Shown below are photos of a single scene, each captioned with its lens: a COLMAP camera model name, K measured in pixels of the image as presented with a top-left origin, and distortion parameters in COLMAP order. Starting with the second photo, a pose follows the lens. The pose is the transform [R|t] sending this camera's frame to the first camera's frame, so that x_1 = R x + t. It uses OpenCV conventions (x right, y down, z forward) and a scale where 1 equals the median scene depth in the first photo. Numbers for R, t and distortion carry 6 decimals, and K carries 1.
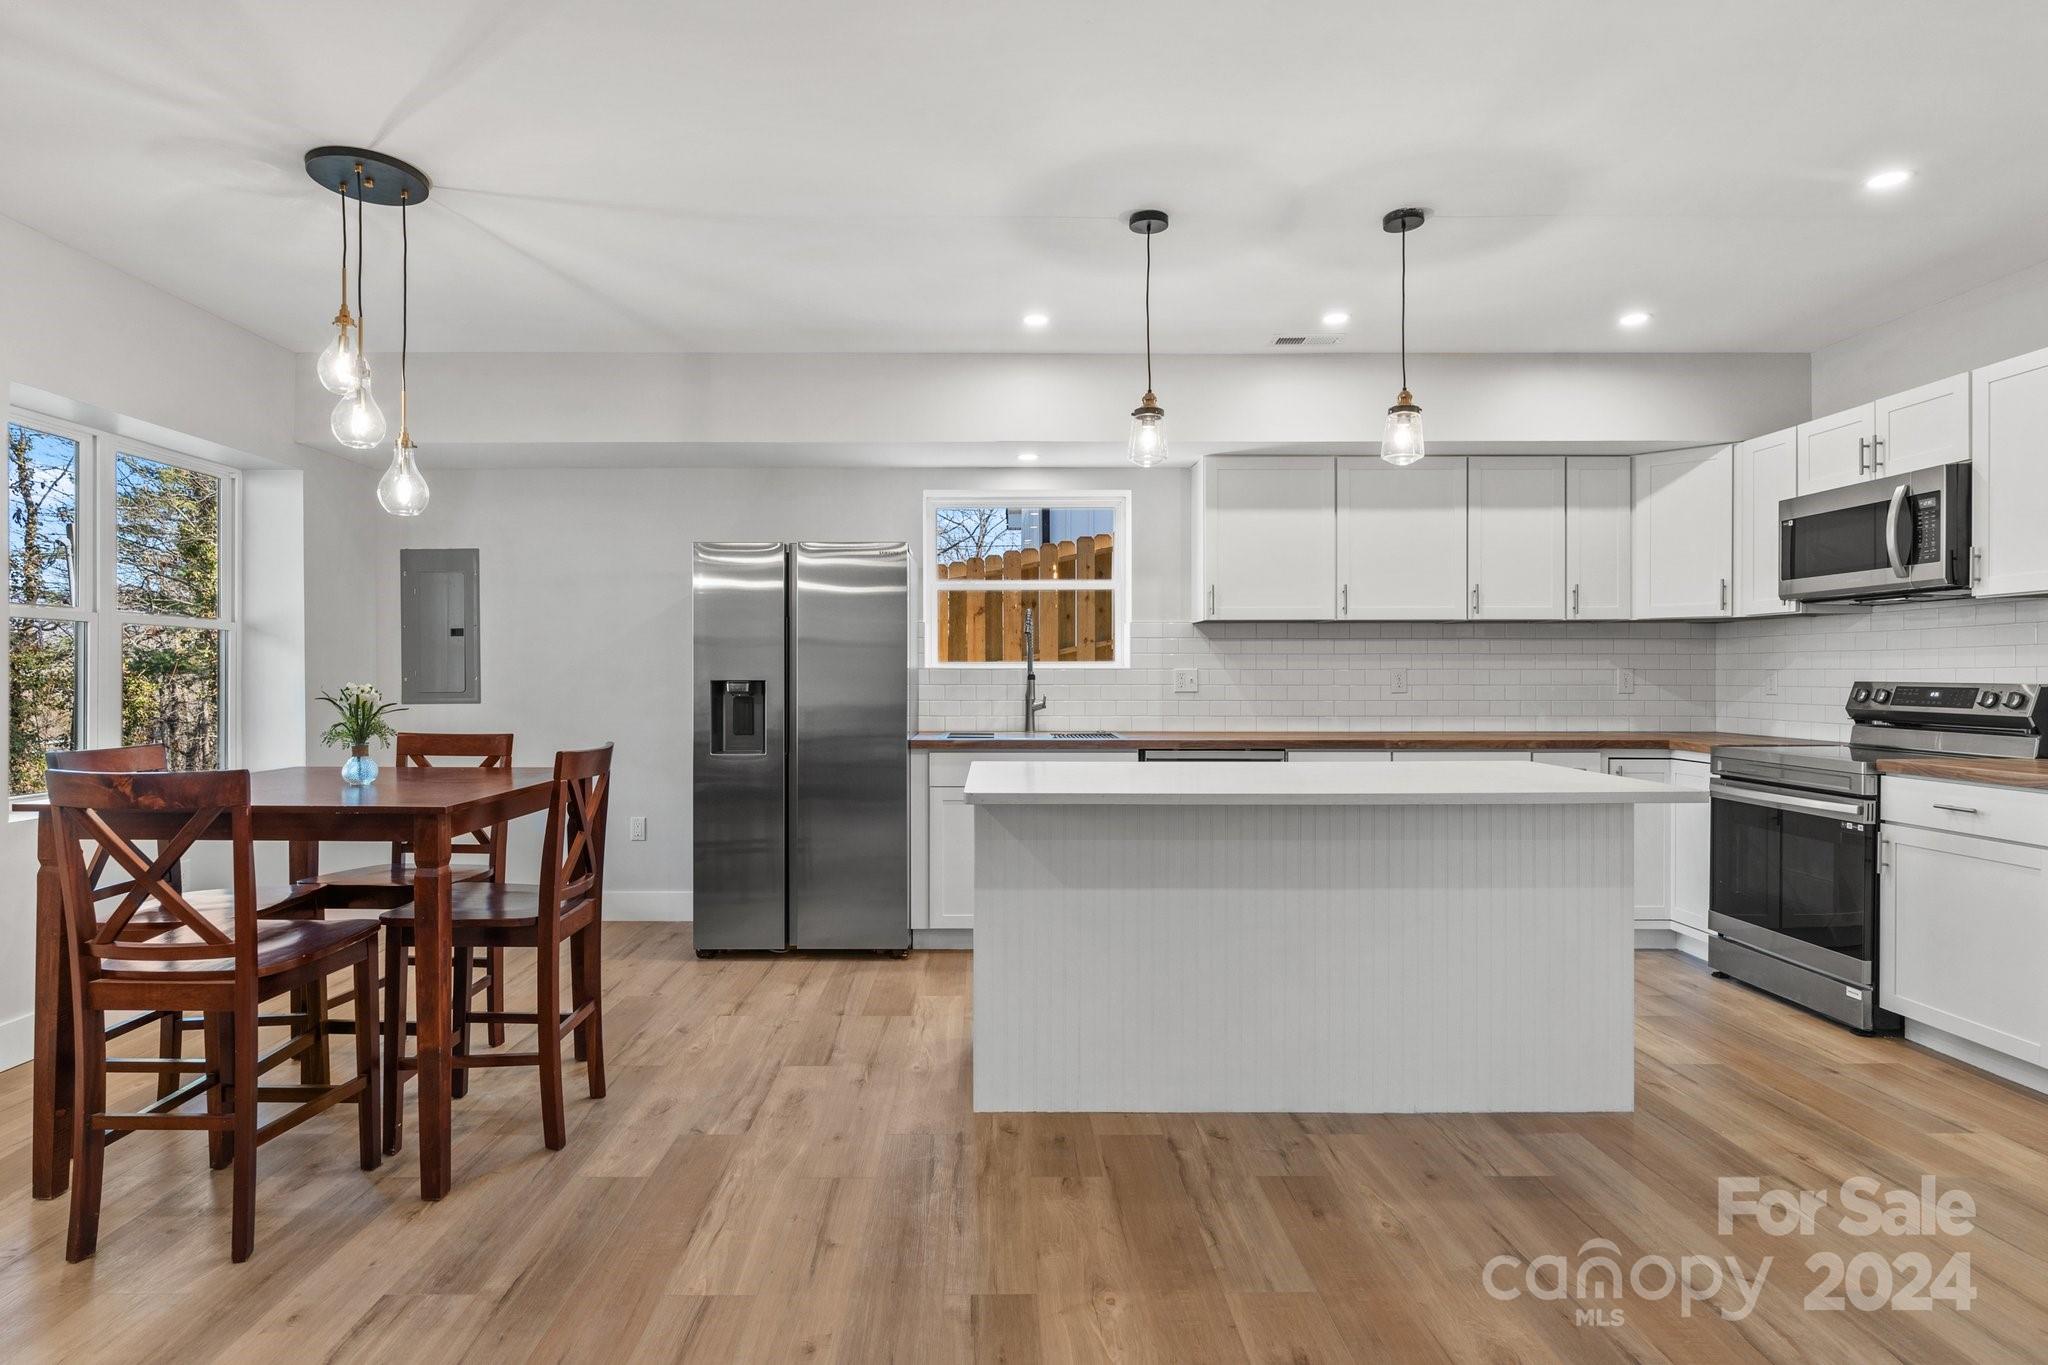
lens RADIAL K [[1085.3, 0, 1024.8], [0, 1085.3, 682.7], [0, 0, 1]] dist [-0.006565, 0.000232]
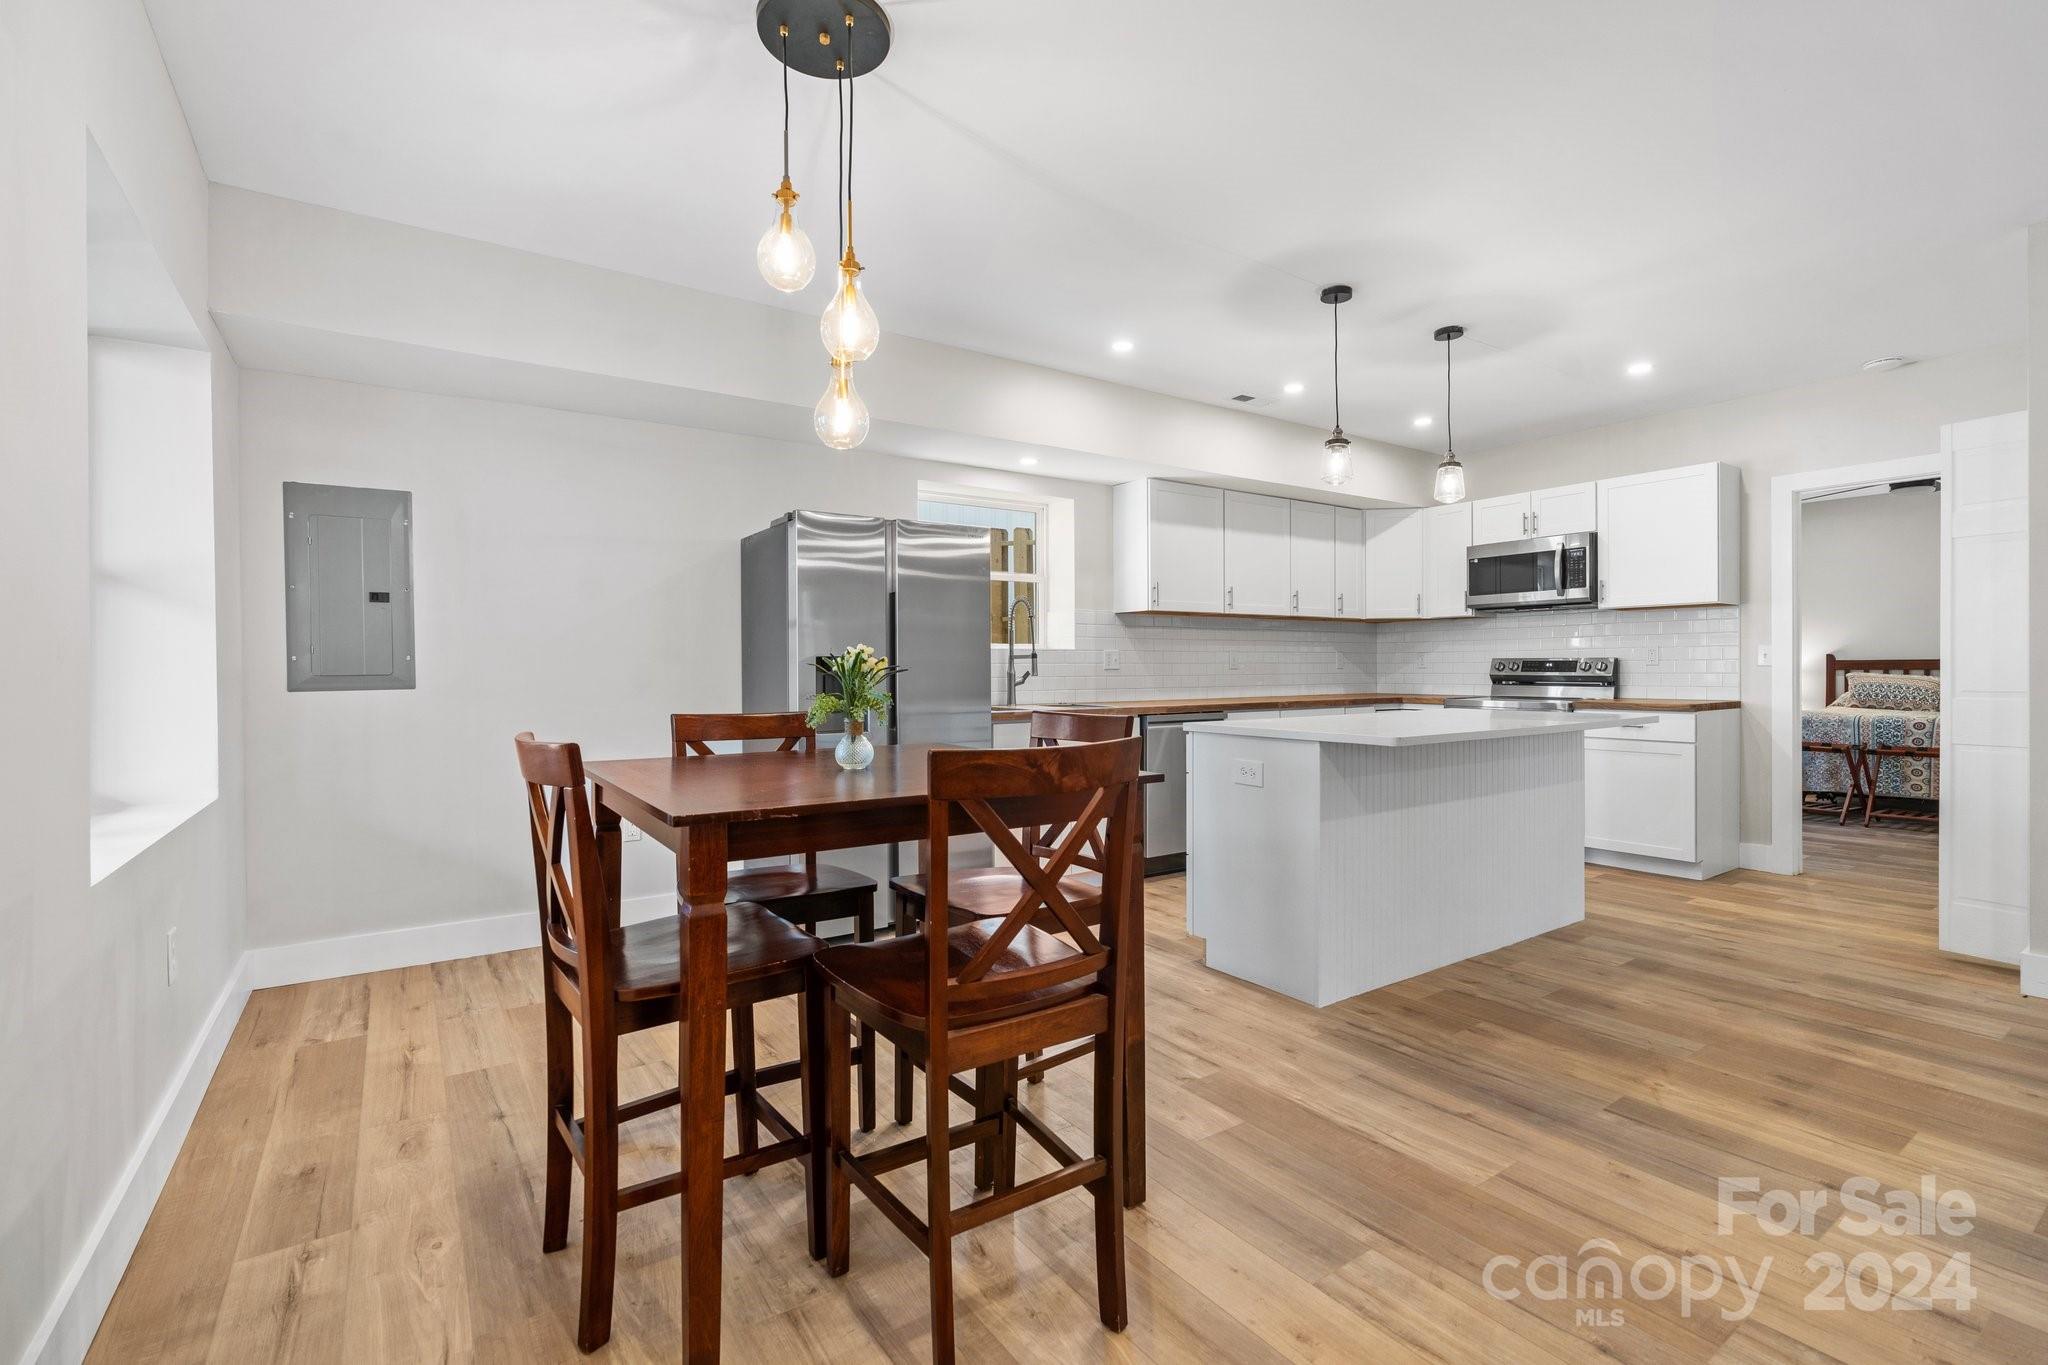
lens RADIAL K [[925.3, 0, 1030.2], [0, 925.3, 674.2], [0, 0, 1]] dist [-0.008435, 0.002588]
pose [[0.820446, -0.008513, 0.571660, -0.717945], [0.010611, 0.999944, -0.000339, 0.018586], [-0.571625, 0.006345, 0.820490, 0.274573]]
